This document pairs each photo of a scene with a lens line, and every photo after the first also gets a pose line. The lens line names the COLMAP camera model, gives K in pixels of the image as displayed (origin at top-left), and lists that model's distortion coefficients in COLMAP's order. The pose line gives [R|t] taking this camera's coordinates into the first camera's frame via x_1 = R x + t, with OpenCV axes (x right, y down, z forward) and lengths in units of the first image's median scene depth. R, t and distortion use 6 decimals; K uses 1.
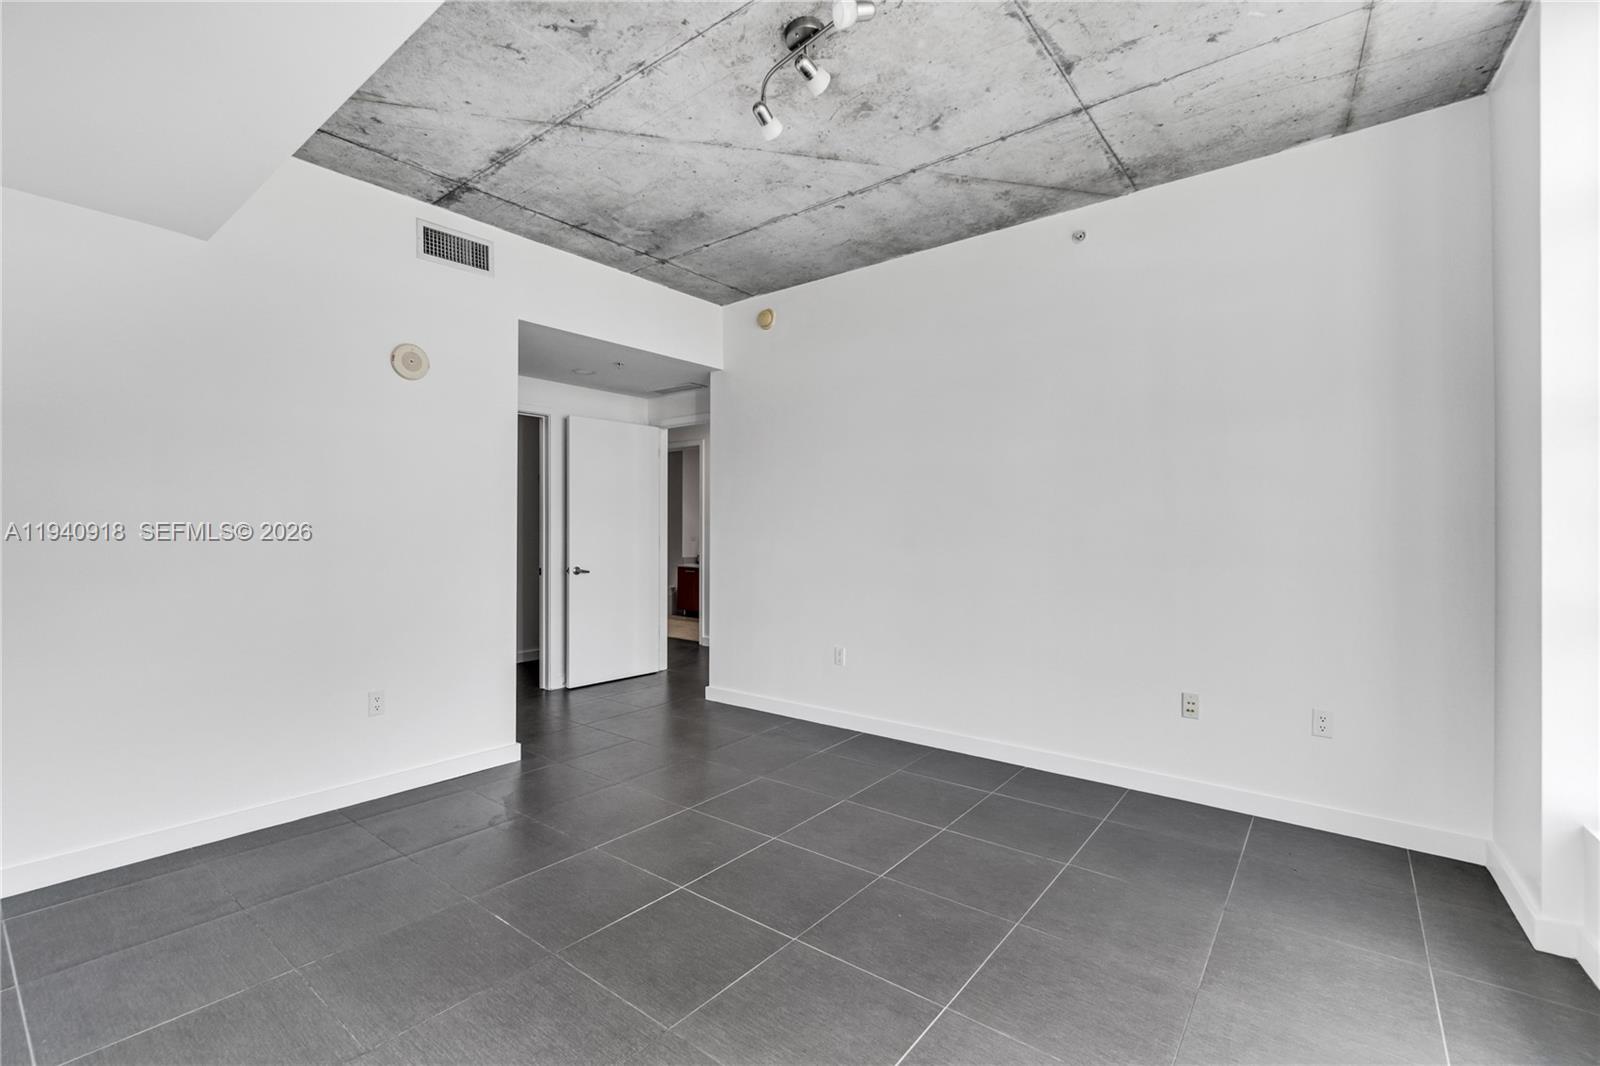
lens RADIAL K [[695.2, 0, 800.0], [0, 695.2, 533.0], [0, 0, 1]] dist [-0.000283, -0.000200]
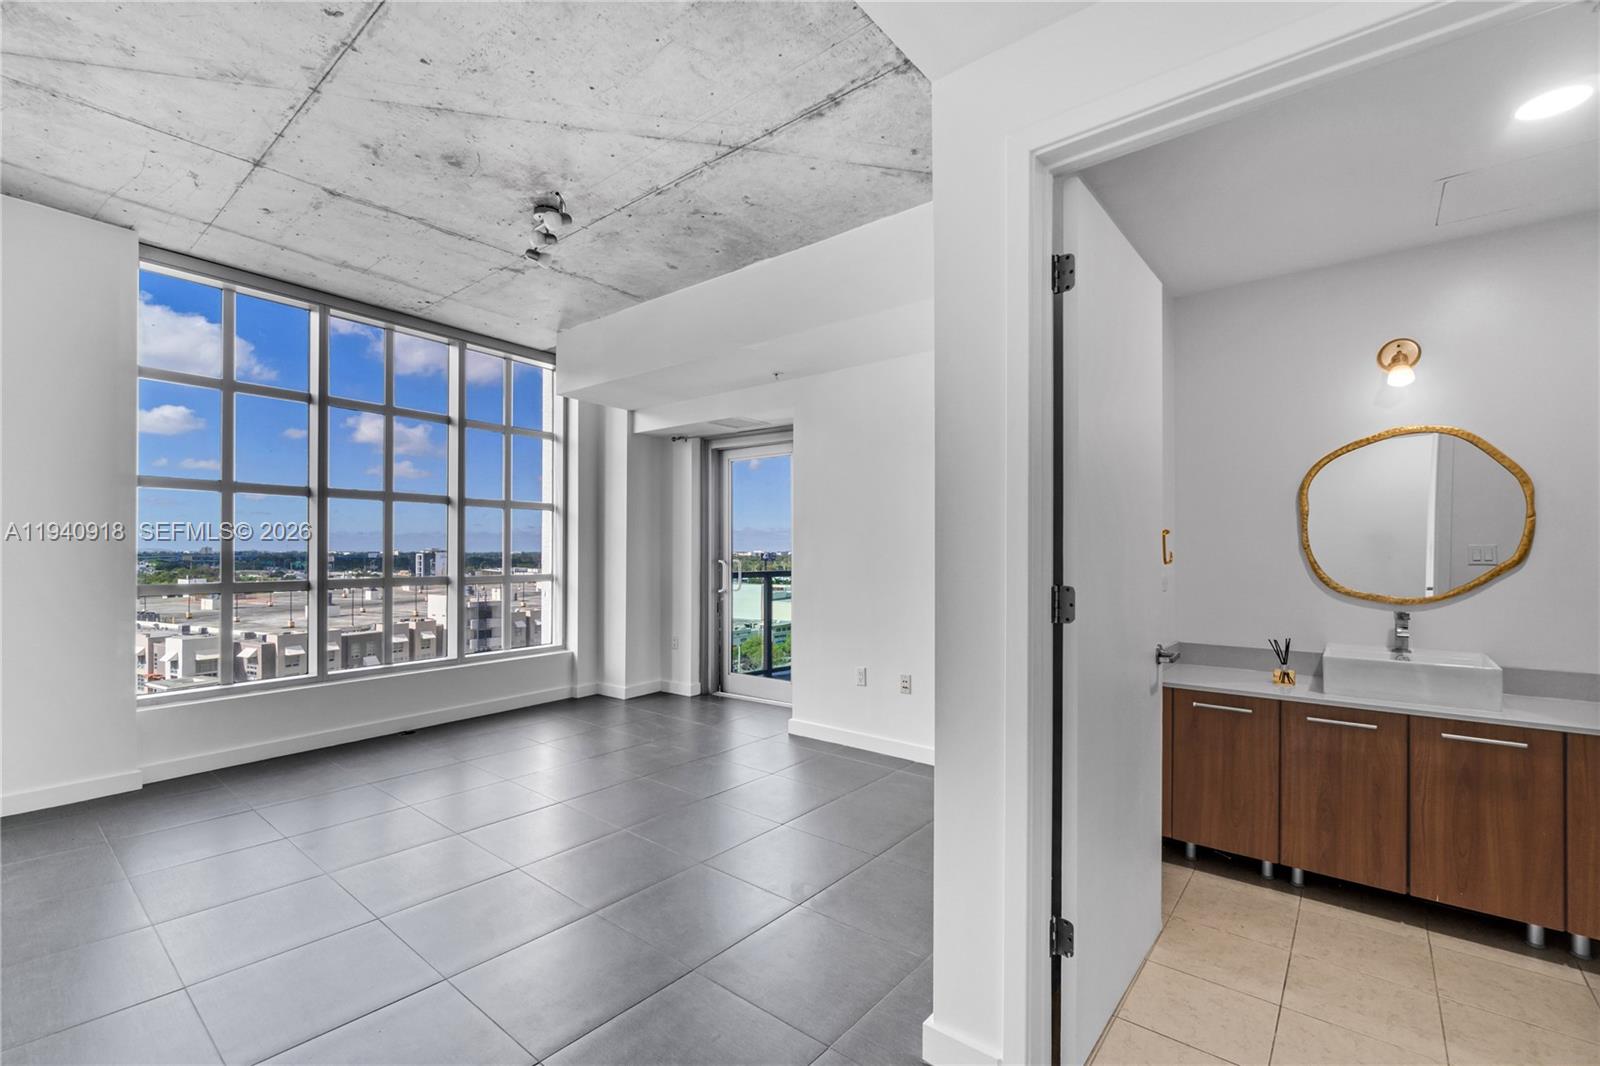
lens RADIAL K [[695.2, 0, 800.0], [0, 695.2, 533.0], [0, 0, 1]] dist [-0.000283, -0.000200]
pose [[-0.999866, 0.000945, 0.016339, -0.444160], [0.000662, 0.999850, -0.017327, -0.008355], [-0.016353, -0.017314, -0.999716, 1.975588]]
